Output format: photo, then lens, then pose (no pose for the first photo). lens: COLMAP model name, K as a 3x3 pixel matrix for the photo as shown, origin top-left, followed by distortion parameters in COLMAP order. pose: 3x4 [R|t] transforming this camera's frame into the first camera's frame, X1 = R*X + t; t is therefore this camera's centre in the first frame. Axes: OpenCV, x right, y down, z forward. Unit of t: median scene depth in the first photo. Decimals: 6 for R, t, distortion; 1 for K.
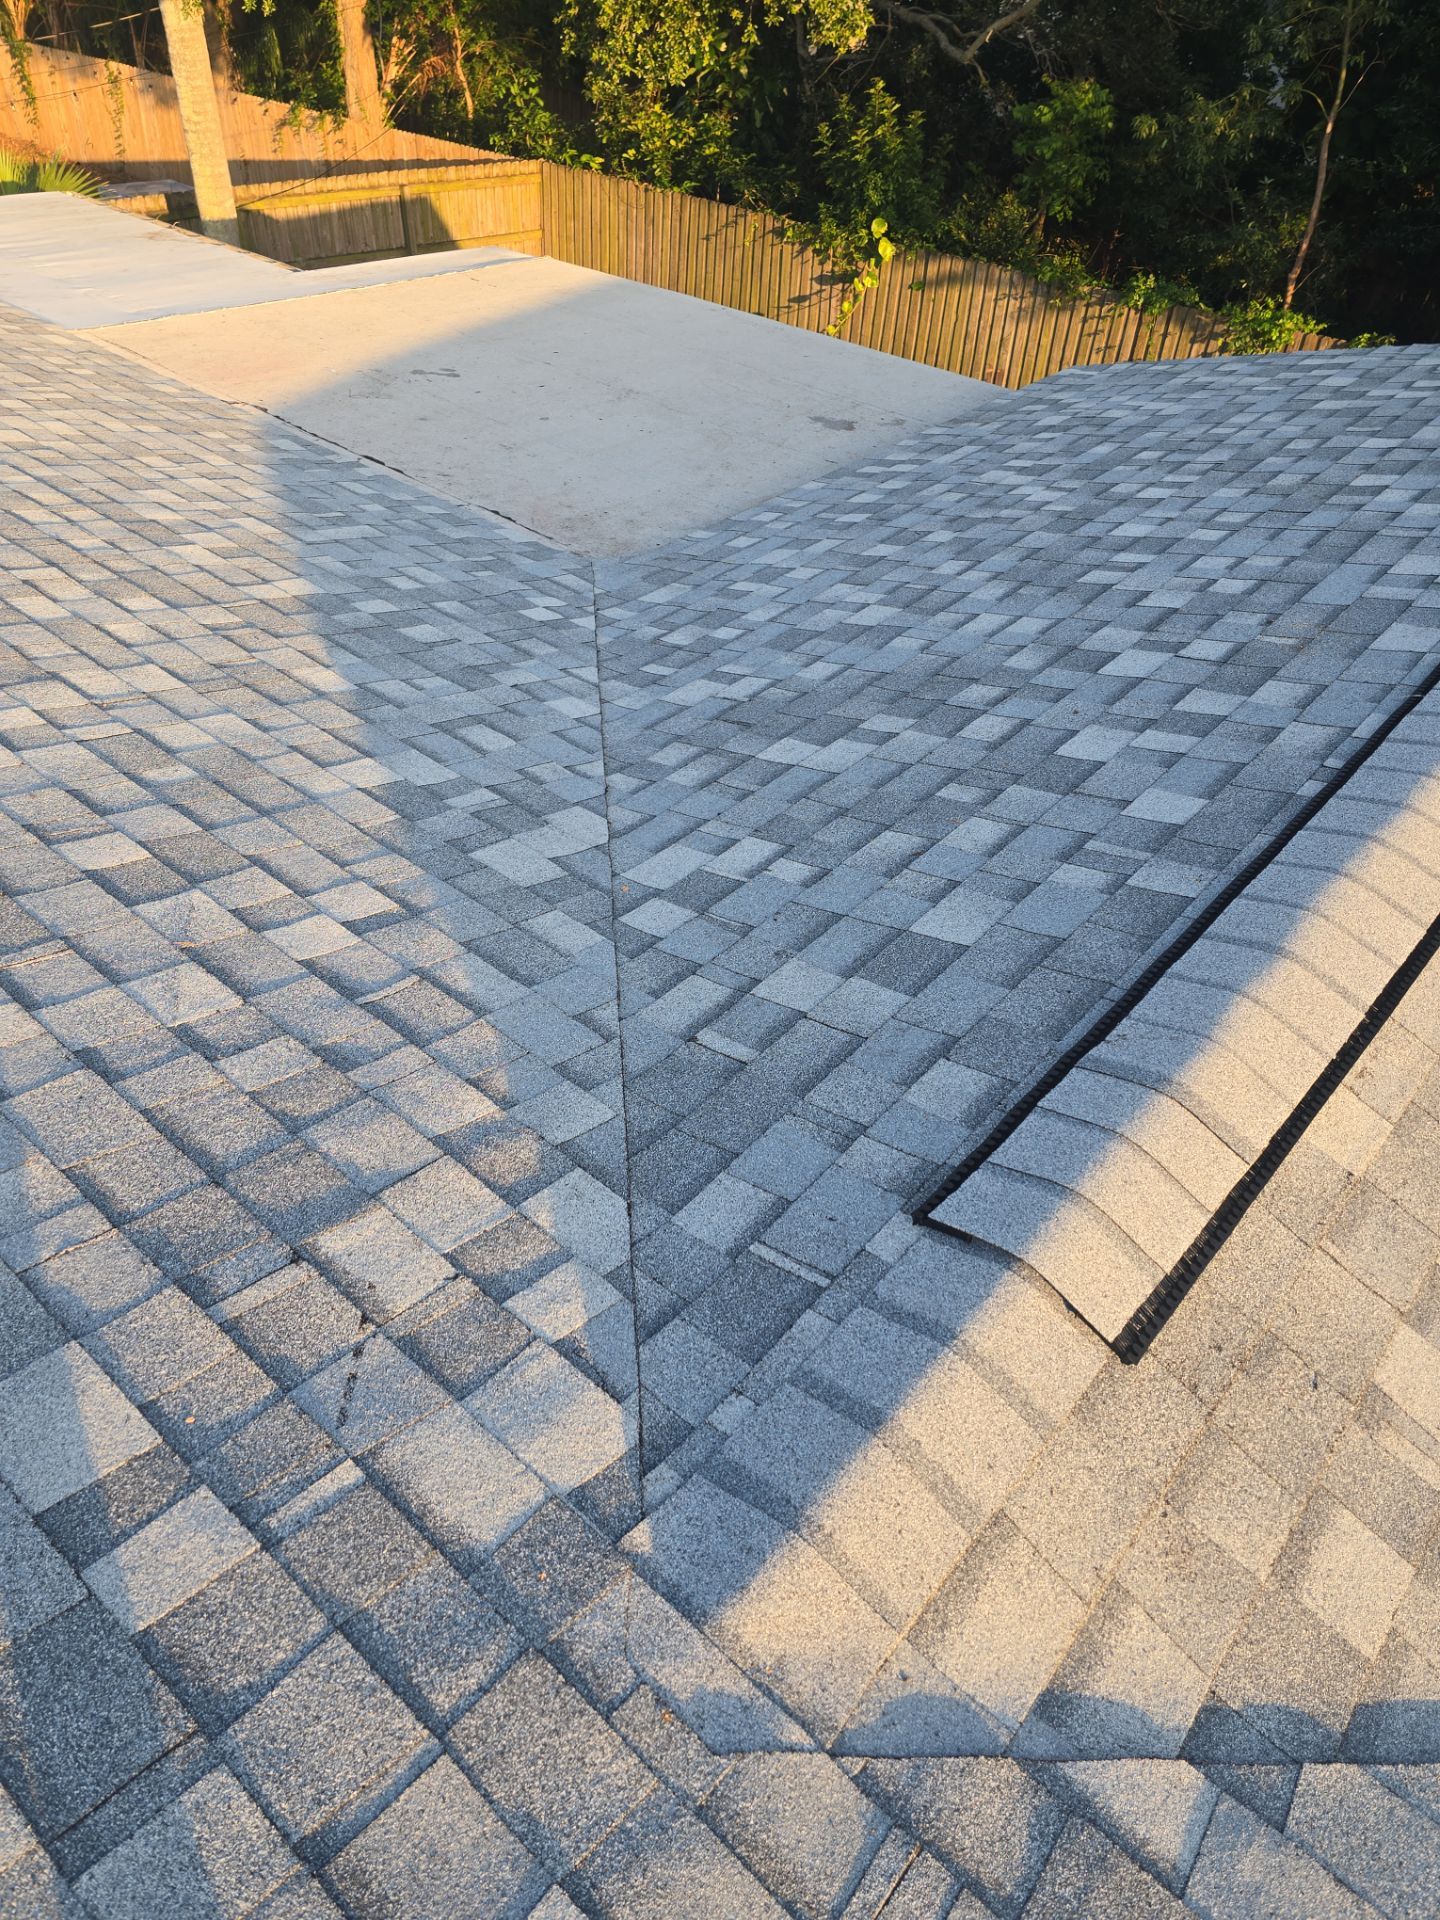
lens RADIAL K [[1300.1, 0, 730.9], [0, 1300.1, 939.8], [0, 0, 1]] dist [0.065501, -0.064090]
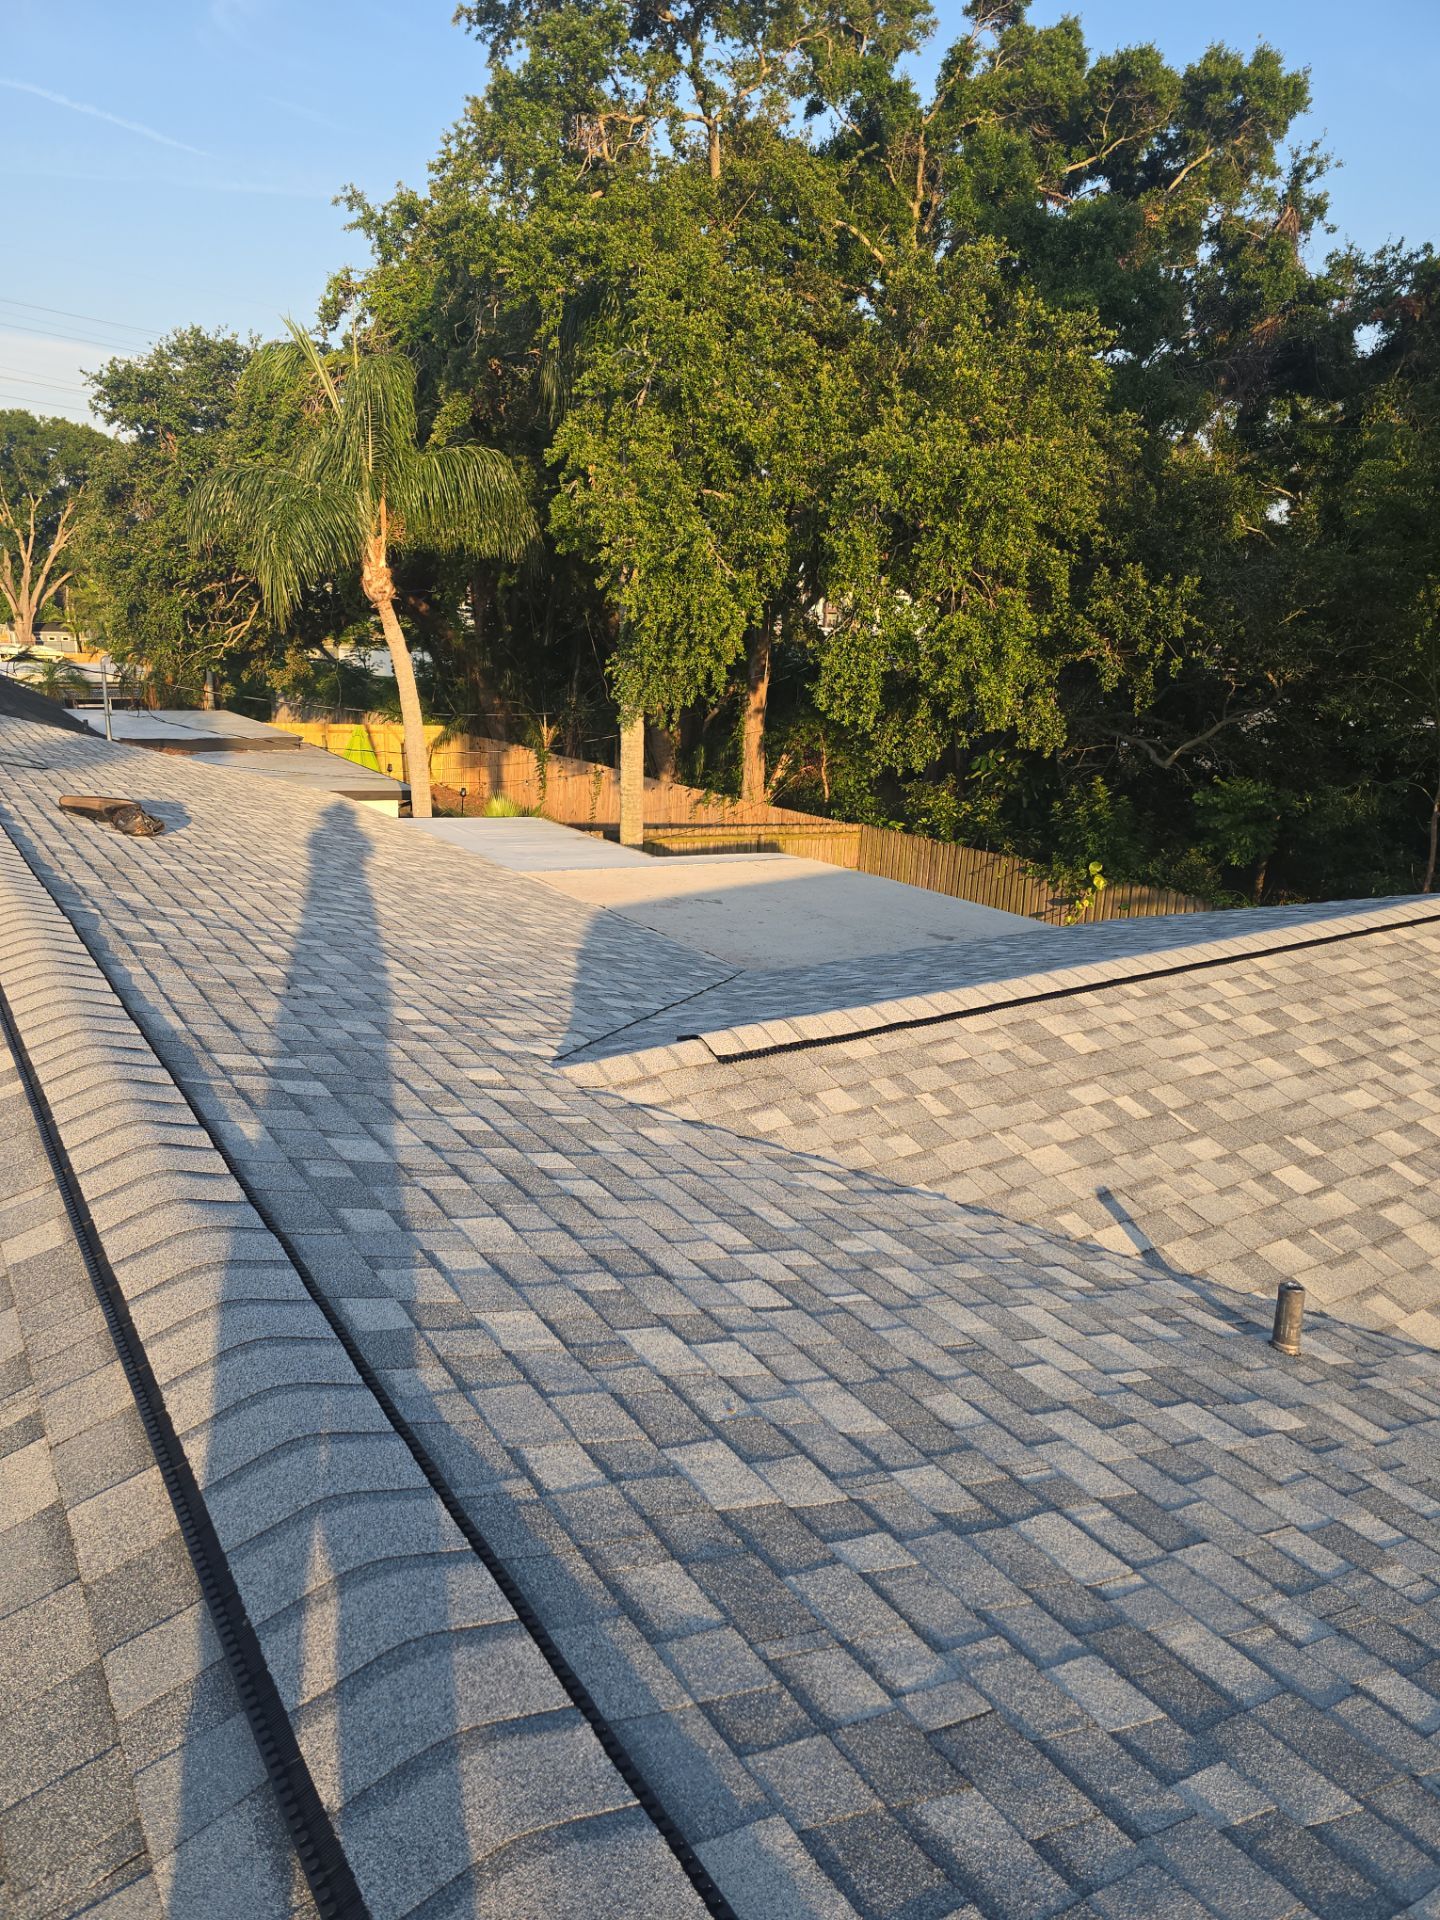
lens RADIAL K [[1297.4, 0, 716.1], [0, 1297.4, 932.8], [0, 0, 1]] dist [0.050146, -0.080679]
pose [[0.955670, 0.048845, -0.290360, 1.040730], [-0.175650, 0.886027, -0.429073, 1.219946], [0.236309, 0.461054, 0.855329, -1.535151]]
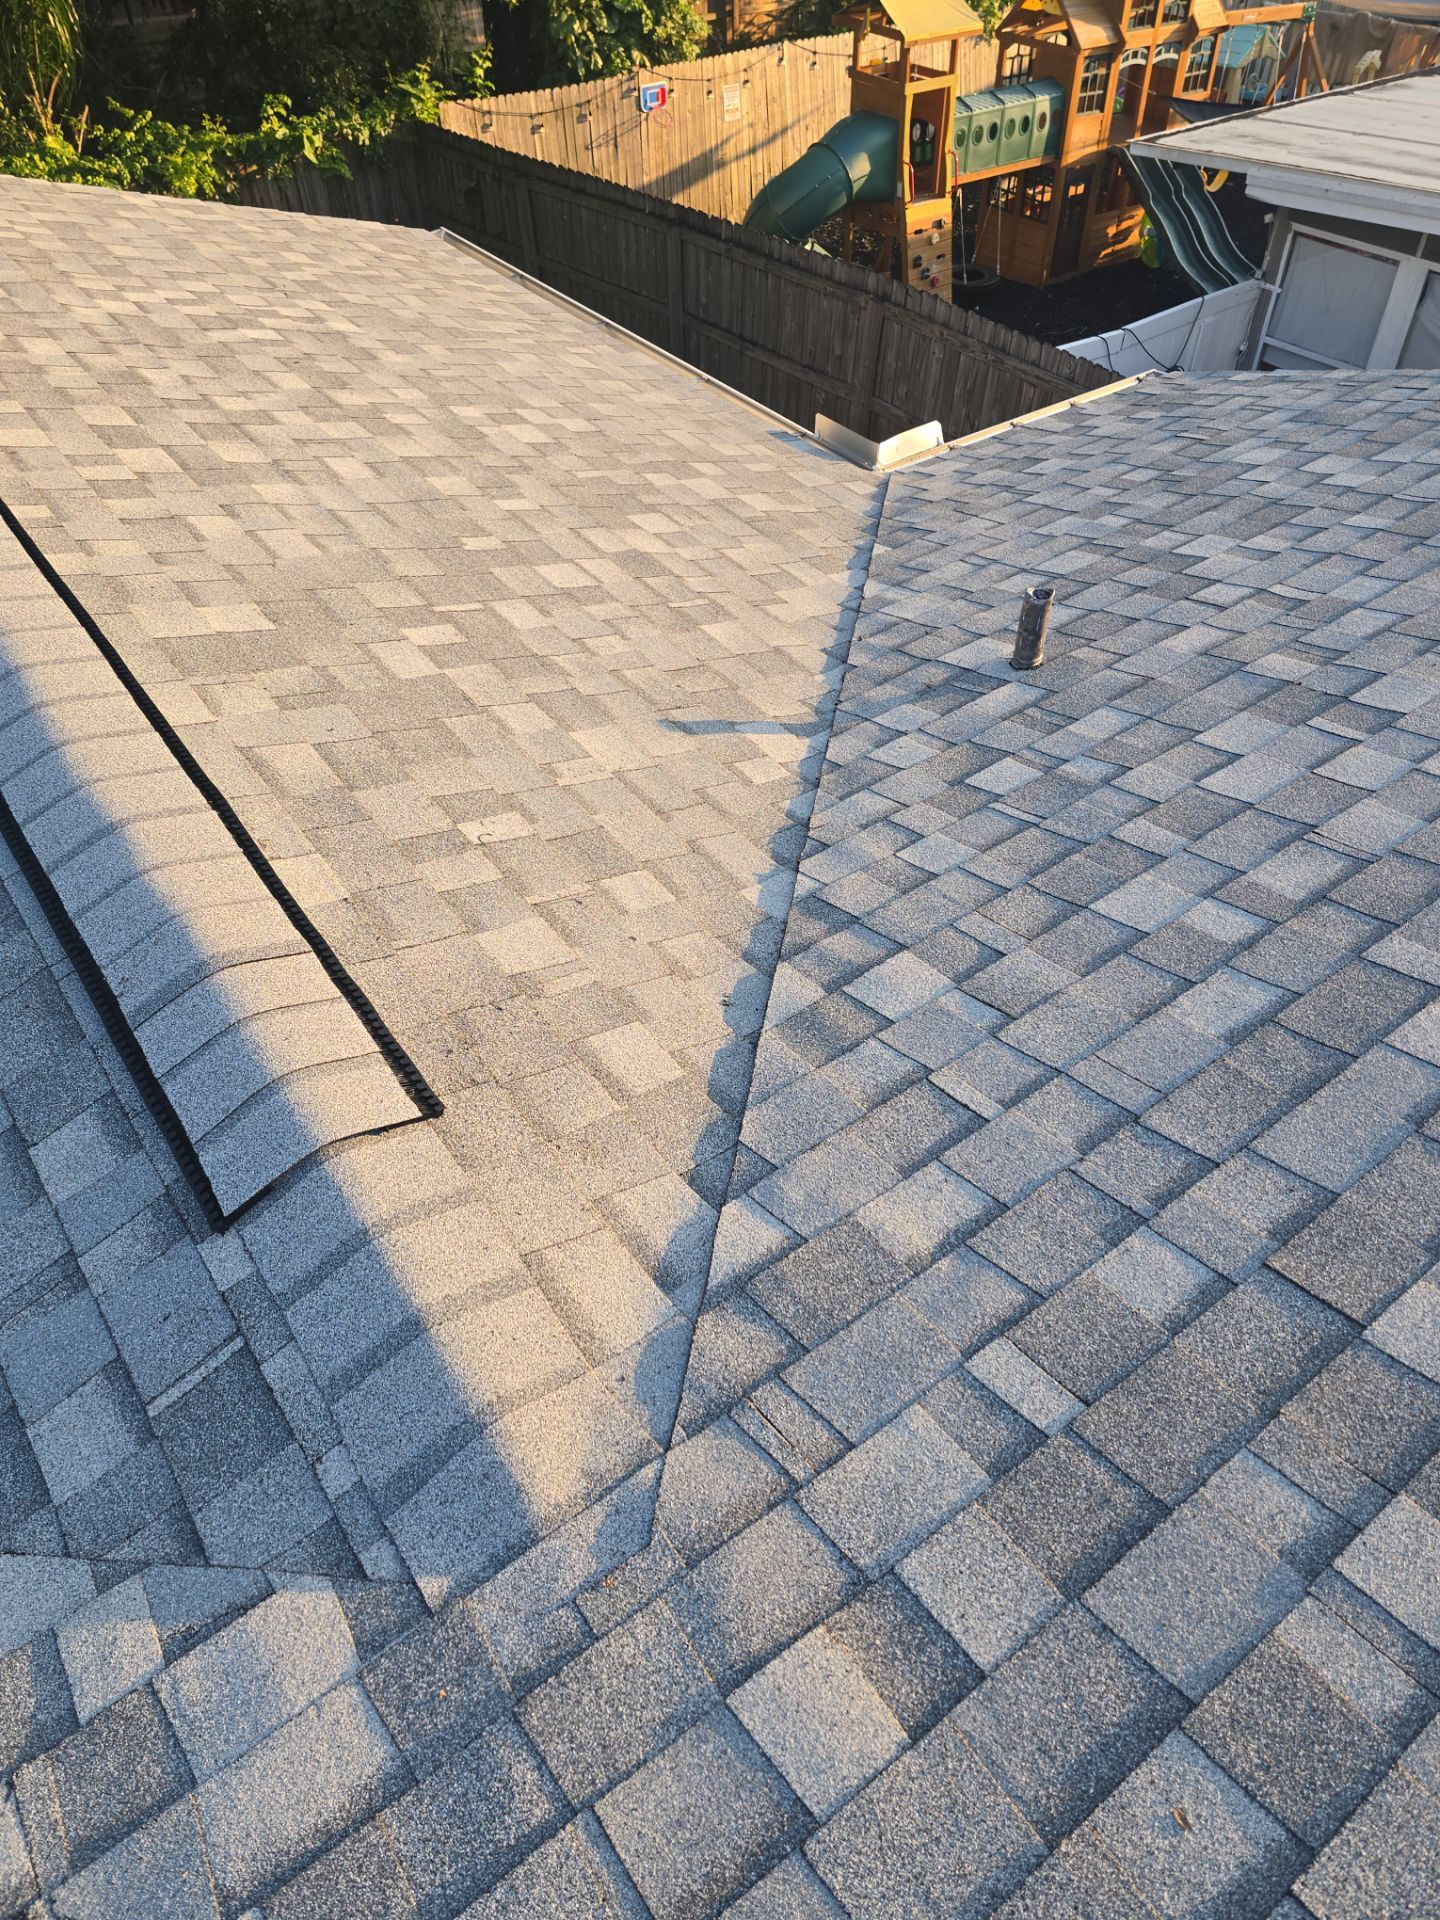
lens RADIAL K [[1300.1, 0, 730.9], [0, 1300.1, 939.8], [0, 0, 1]] dist [0.065501, -0.064090]
pose [[0.222168, -0.720816, 0.656556, -0.252194], [0.646587, 0.612935, 0.454132, -0.110617], [-0.729772, 0.323627, 0.602245, 0.079784]]
